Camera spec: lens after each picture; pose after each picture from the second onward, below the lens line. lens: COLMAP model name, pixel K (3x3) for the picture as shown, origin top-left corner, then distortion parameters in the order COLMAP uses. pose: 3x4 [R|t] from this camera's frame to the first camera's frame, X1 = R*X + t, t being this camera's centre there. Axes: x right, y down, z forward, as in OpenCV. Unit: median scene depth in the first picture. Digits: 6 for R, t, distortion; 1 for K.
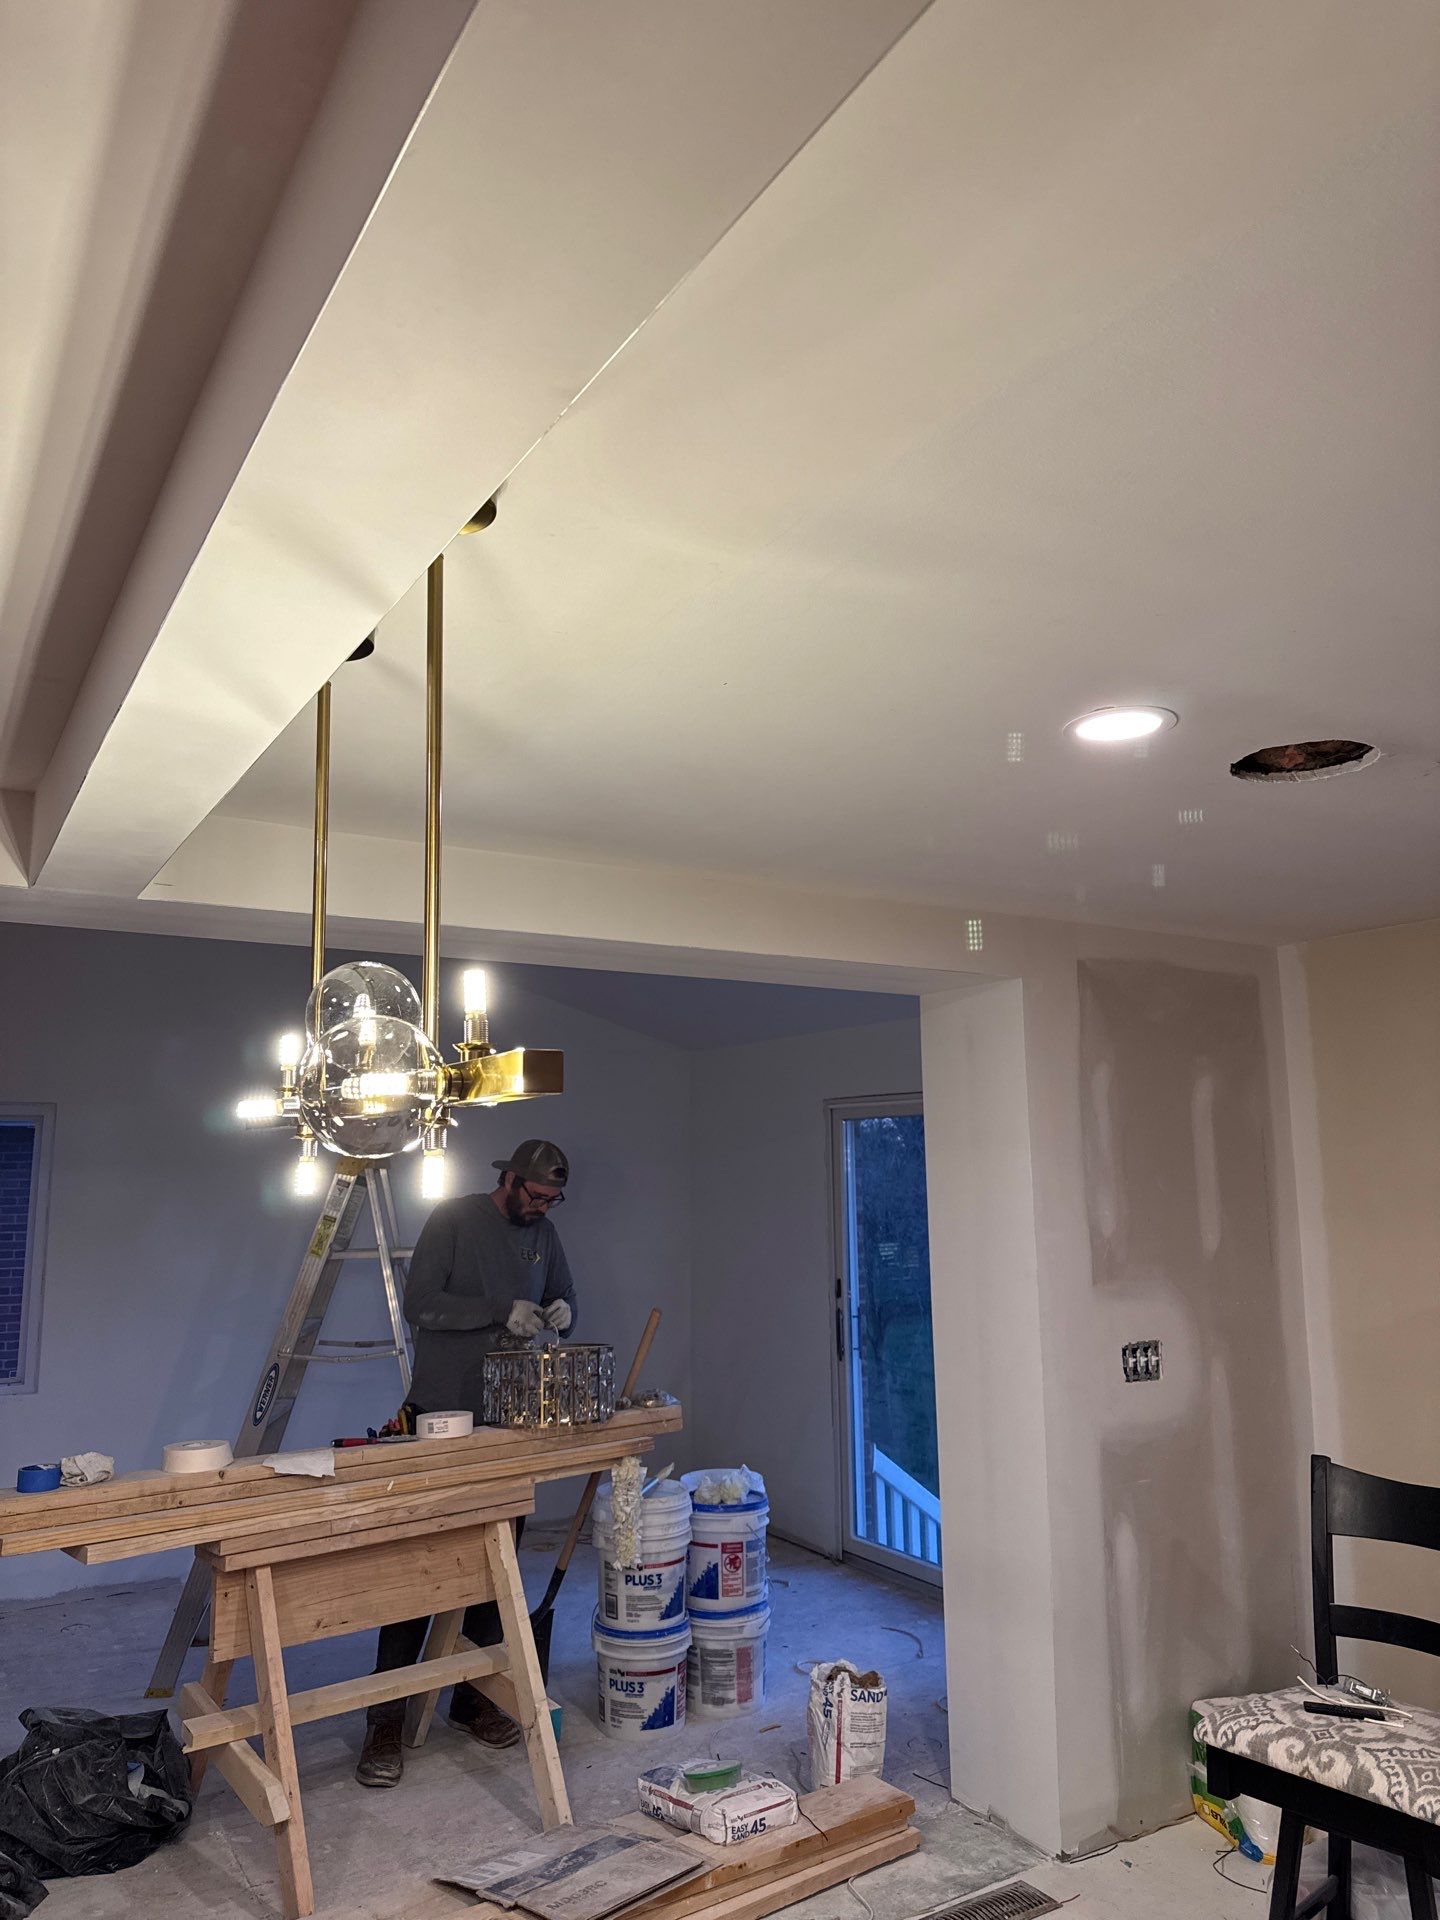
lens RADIAL K [[1392.1, 0, 720.0], [0, 1392.1, 960.0], [0, 0, 1]] dist [0.006329, -0.001940]
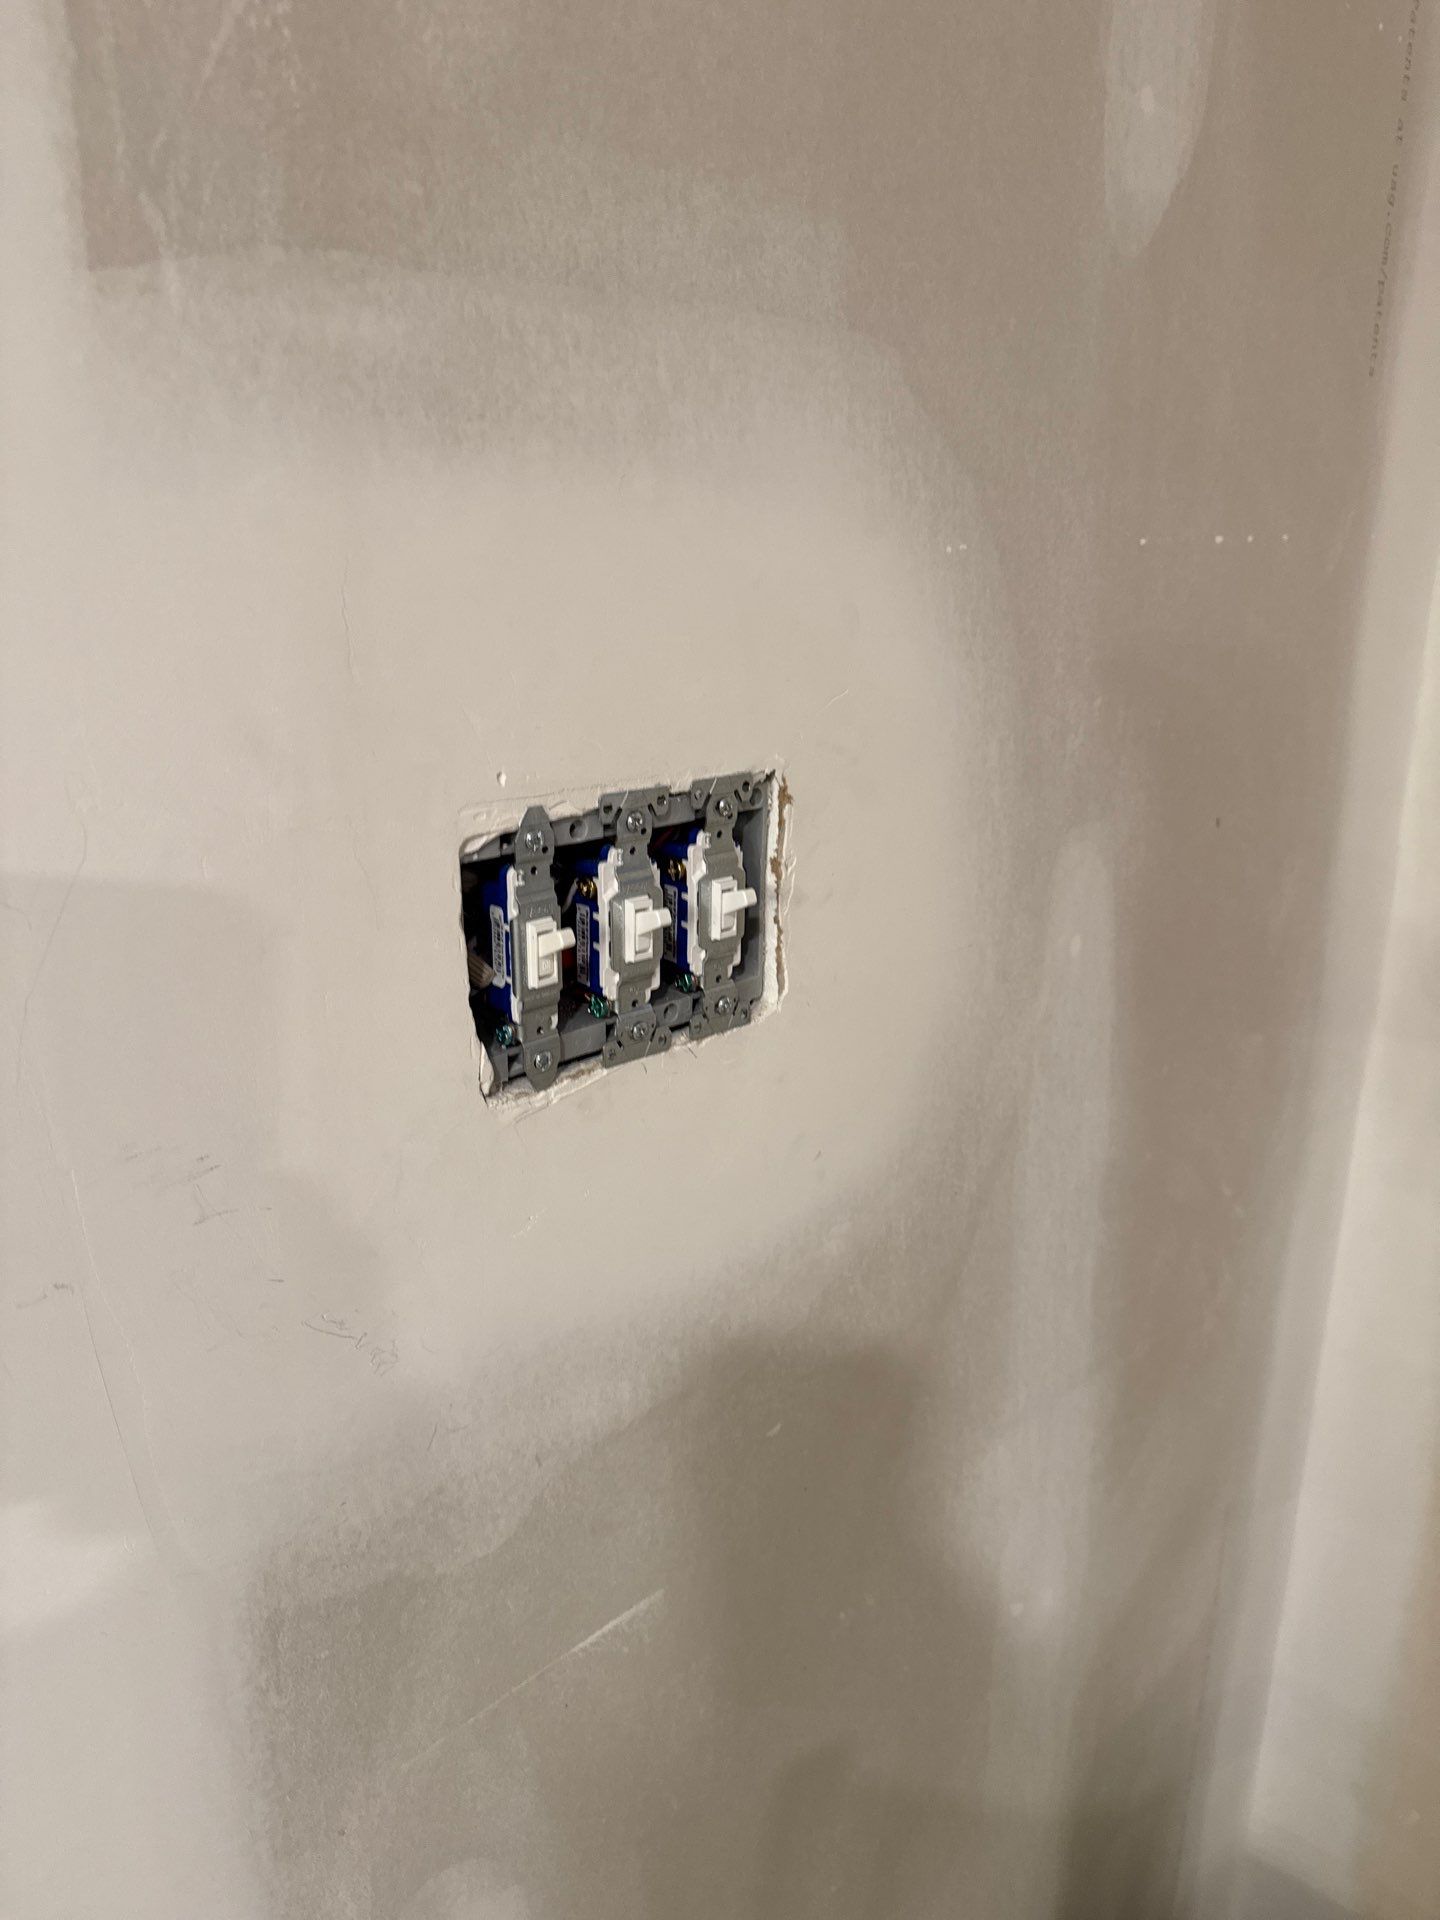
lens RADIAL K [[1349.9, 0, 717.6], [0, 1349.9, 951.8], [0, 0, 1]] dist [0.006102, -0.006723]
pose [[0.982361, -0.049244, 0.180395, 0.287100], [-0.034696, 0.899951, 0.434609, 0.231366], [-0.183748, -0.433202, 0.882368, 0.879849]]
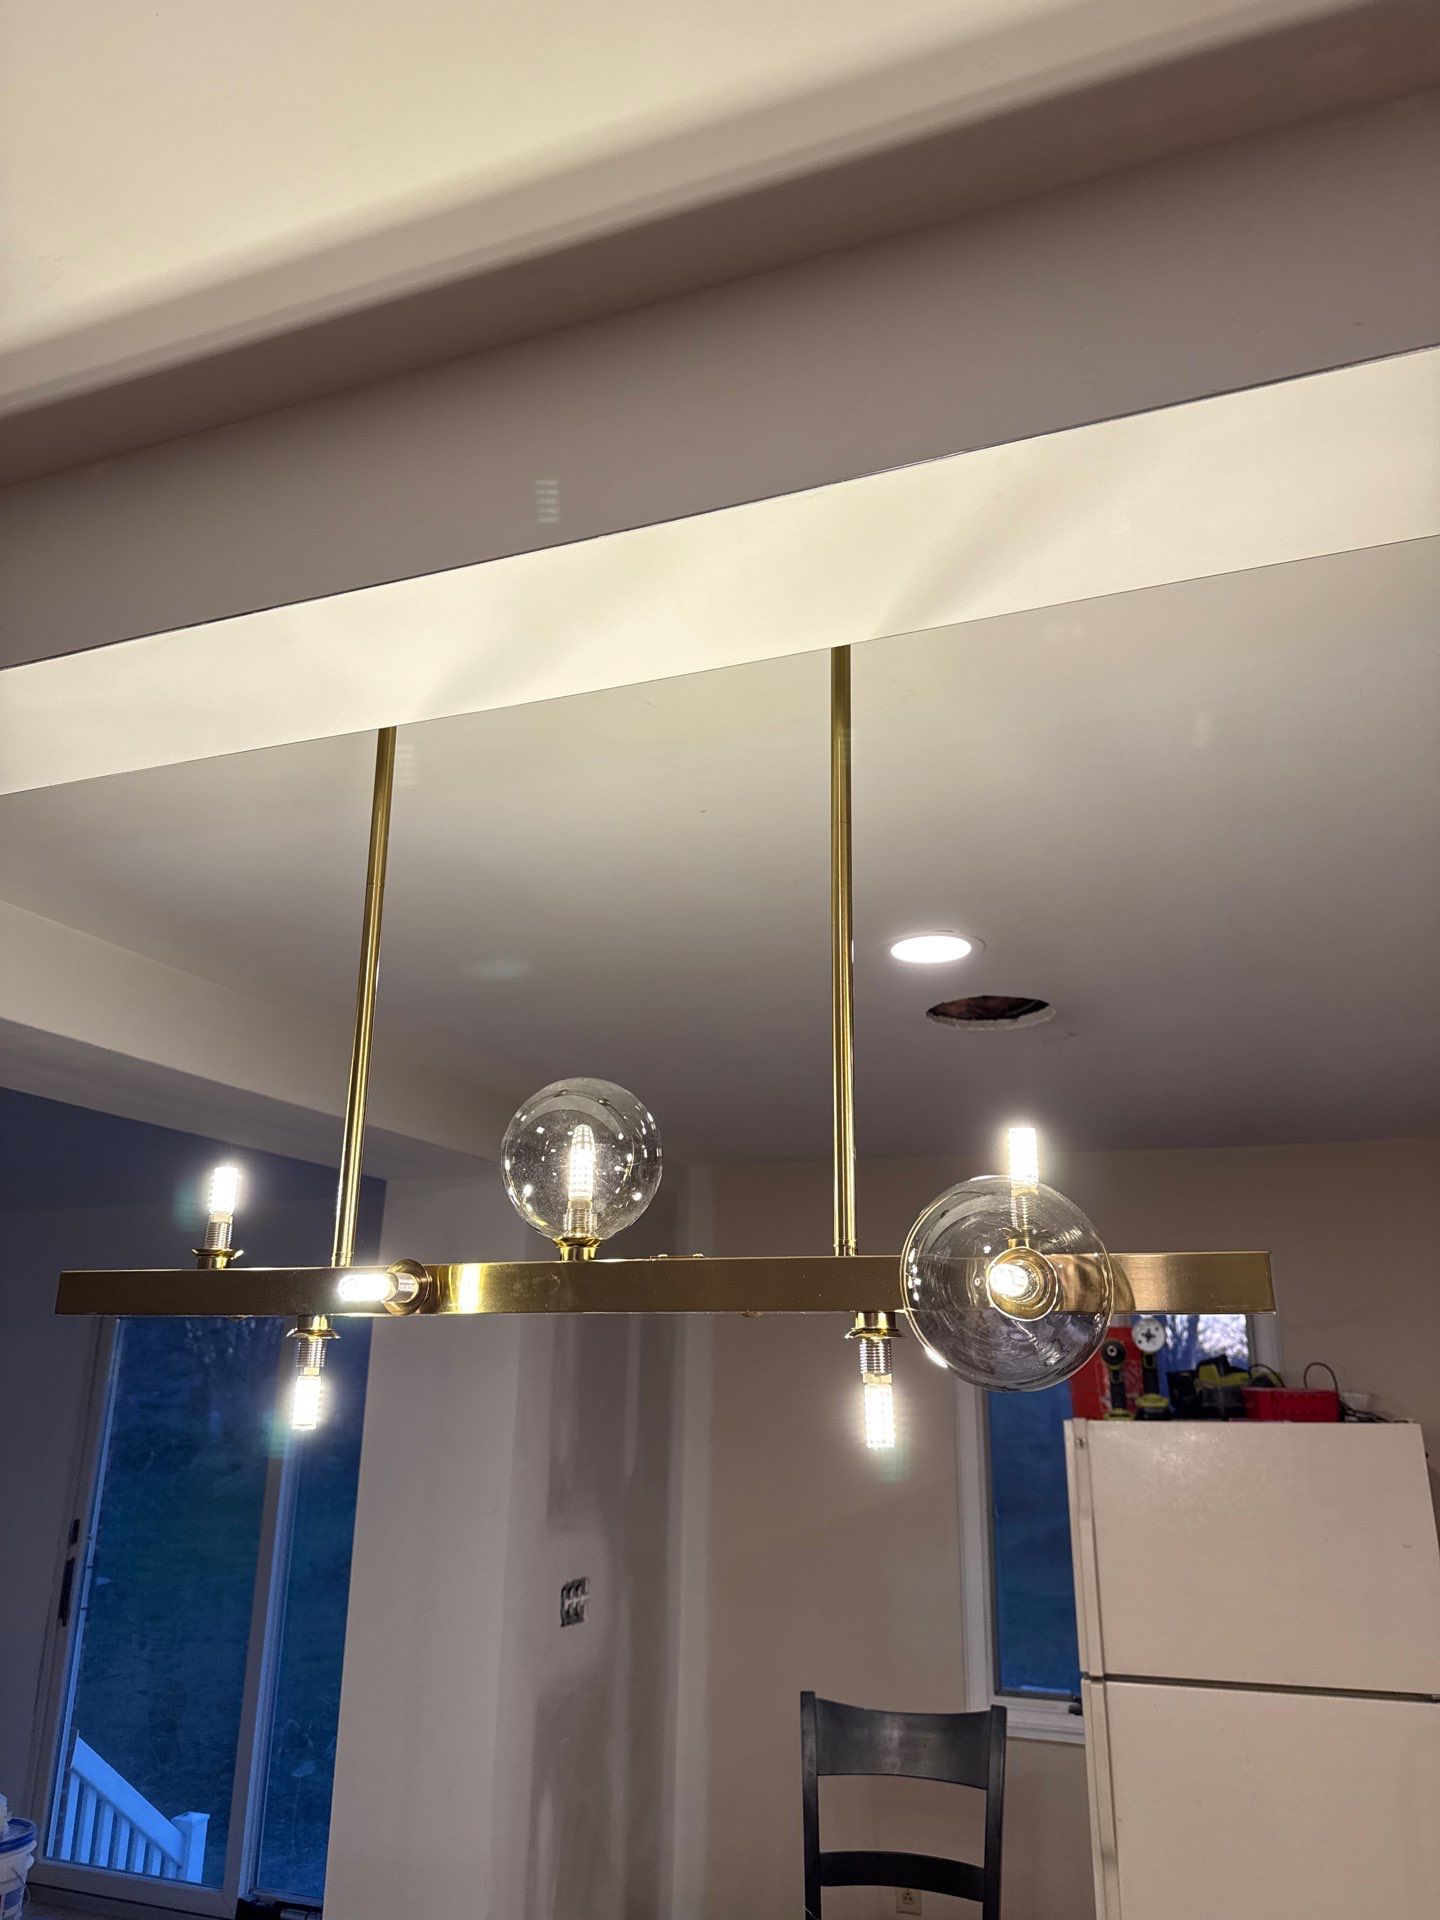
lens RADIAL K [[1349.9, 0, 717.6], [0, 1349.9, 951.8], [0, 0, 1]] dist [0.006102, -0.006723]
pose [[0.796343, 0.199814, 0.570888, -0.230522], [-0.106560, 0.975441, -0.192767, 0.024362], [-0.595385, 0.092675, 0.798078, 0.171475]]
